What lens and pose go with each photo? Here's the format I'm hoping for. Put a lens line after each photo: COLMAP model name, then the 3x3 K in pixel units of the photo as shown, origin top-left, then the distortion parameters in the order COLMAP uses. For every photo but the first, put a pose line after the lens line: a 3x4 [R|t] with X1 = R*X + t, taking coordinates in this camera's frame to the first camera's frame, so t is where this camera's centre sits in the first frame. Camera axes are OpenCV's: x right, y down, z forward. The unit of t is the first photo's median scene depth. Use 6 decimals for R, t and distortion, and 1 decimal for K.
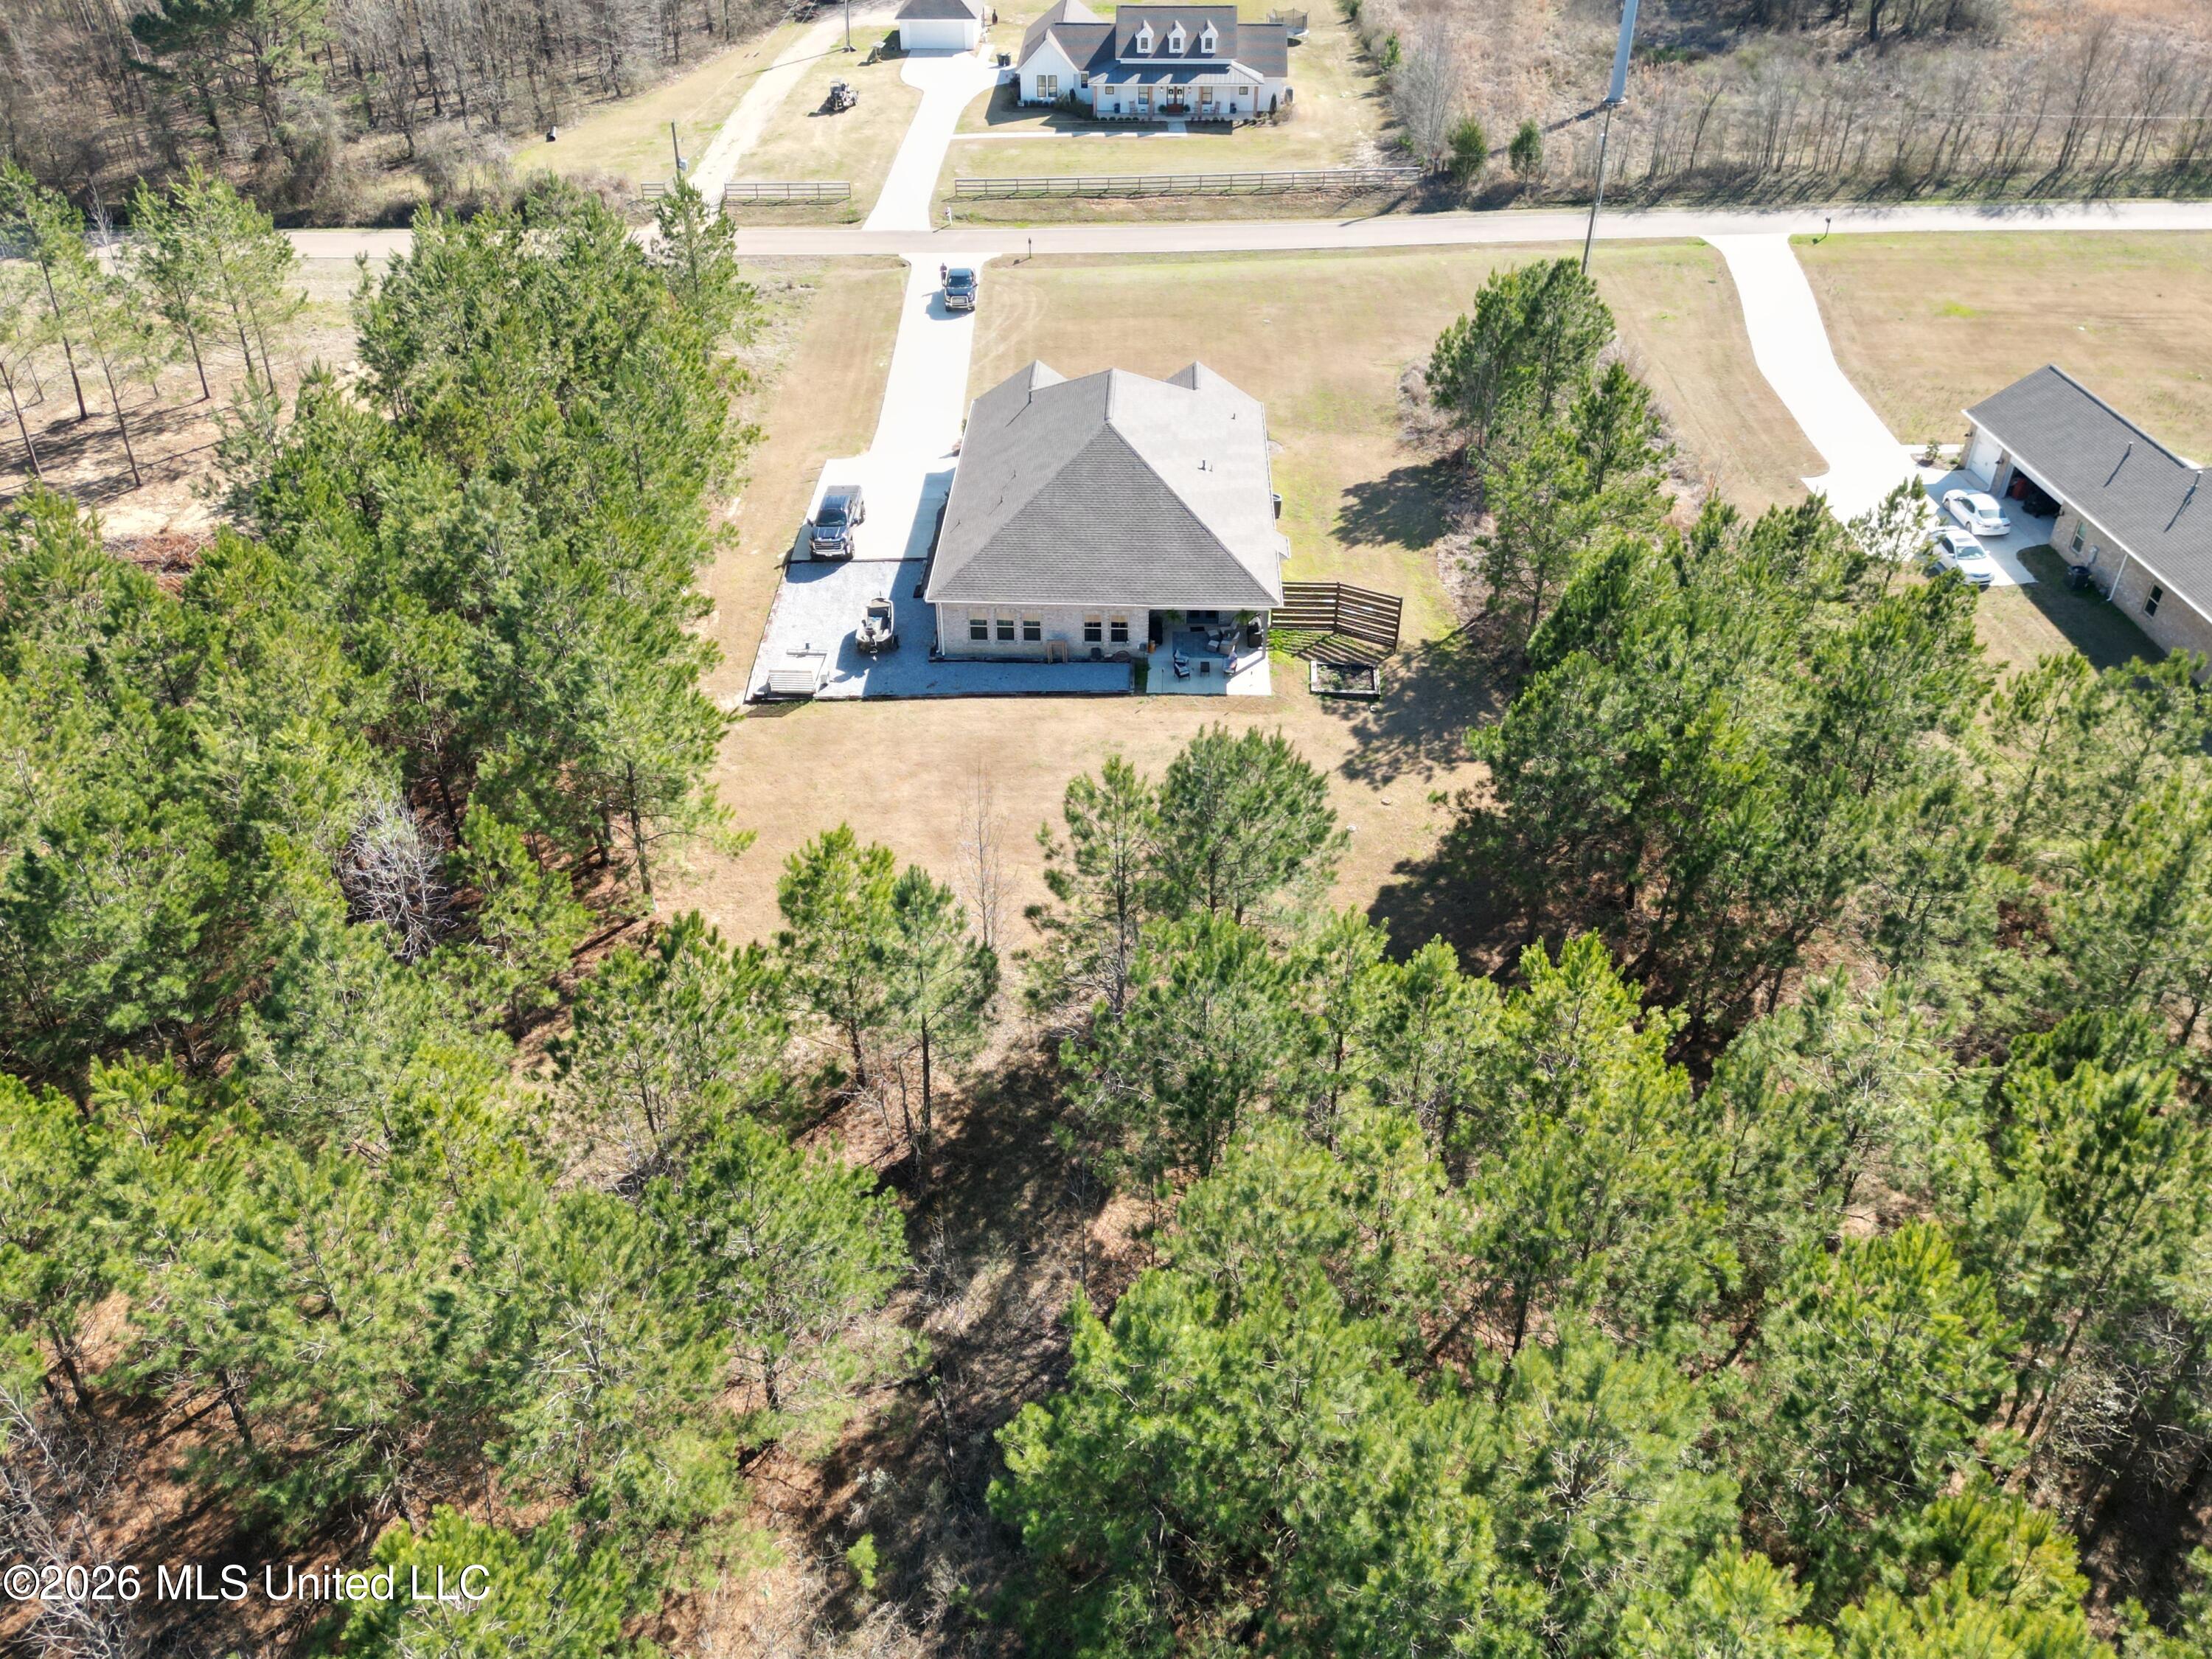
lens RADIAL K [[1793.2, 0, 1106.0], [0, 1793.2, 829.5], [0, 0, 1]] dist [0.029136, -0.004892]
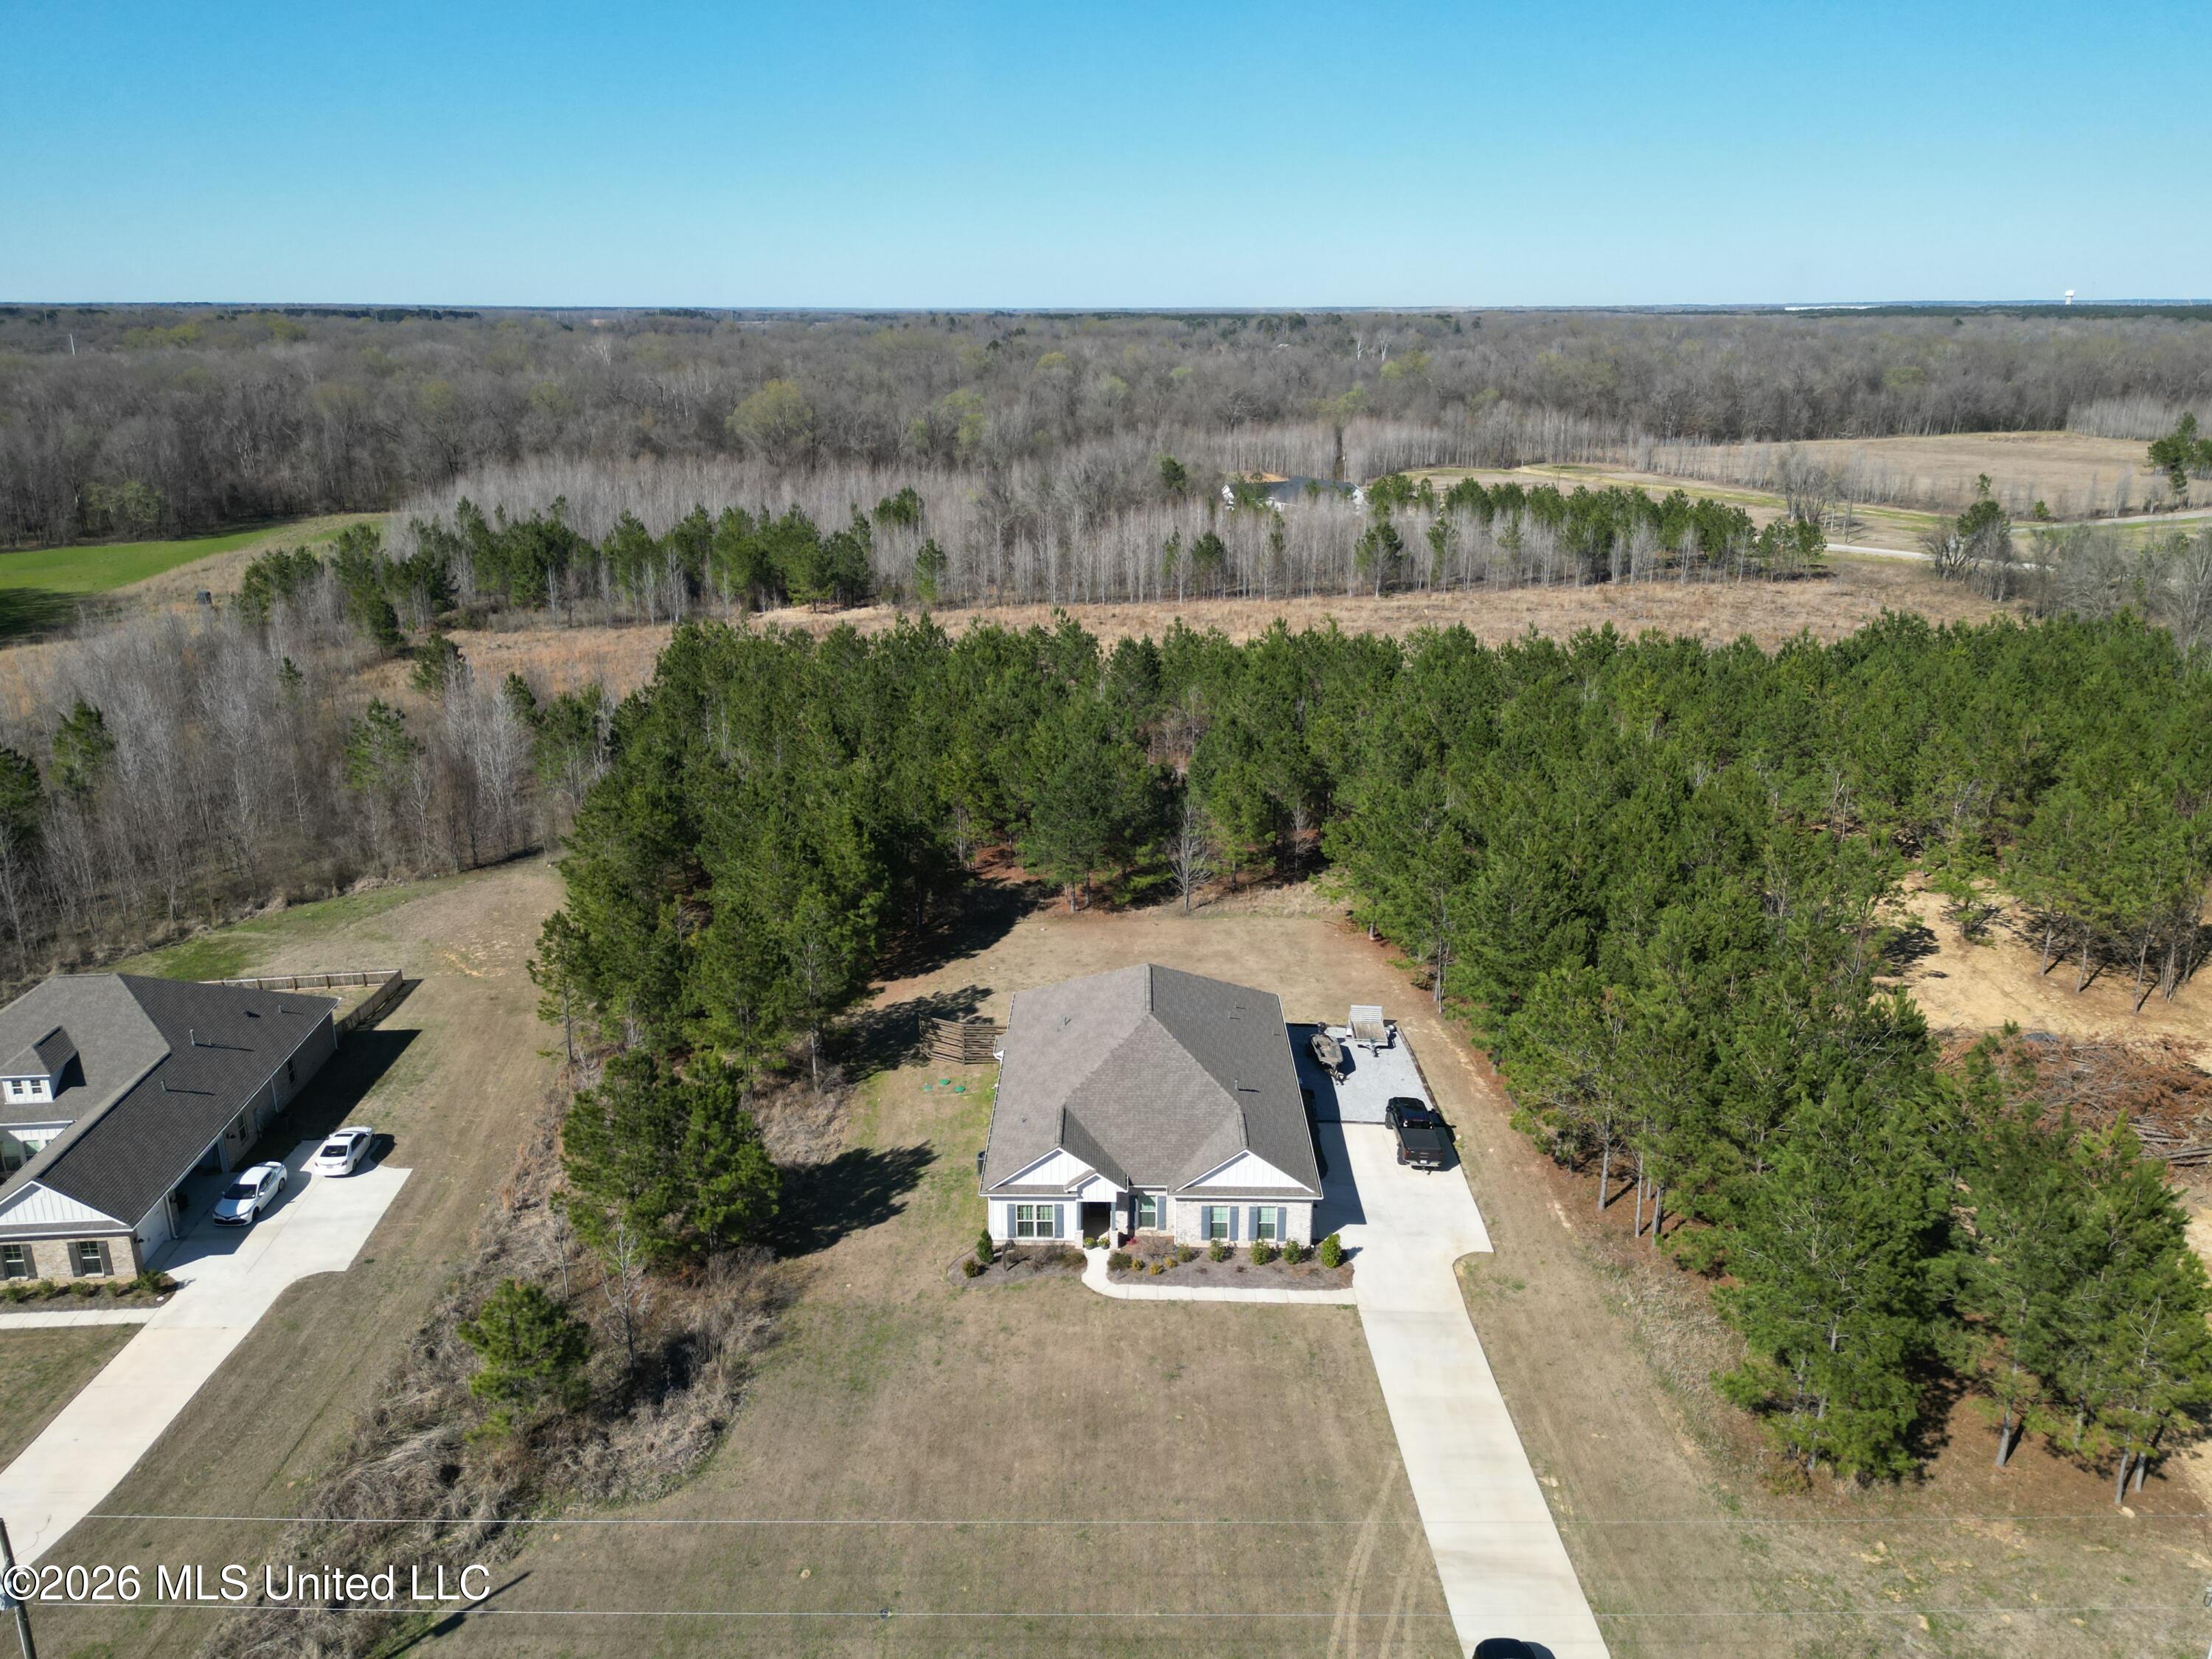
lens RADIAL K [[1625.2, 0, 1106.0], [0, 1625.2, 829.5], [0, 0, 1]] dist [0.076071, -0.071179]
pose [[-0.999898, 0.007337, -0.012239, 0.026006], [-0.005386, 0.600181, 0.799846, -0.679566], [0.013214, 0.799830, -0.600081, 0.943166]]
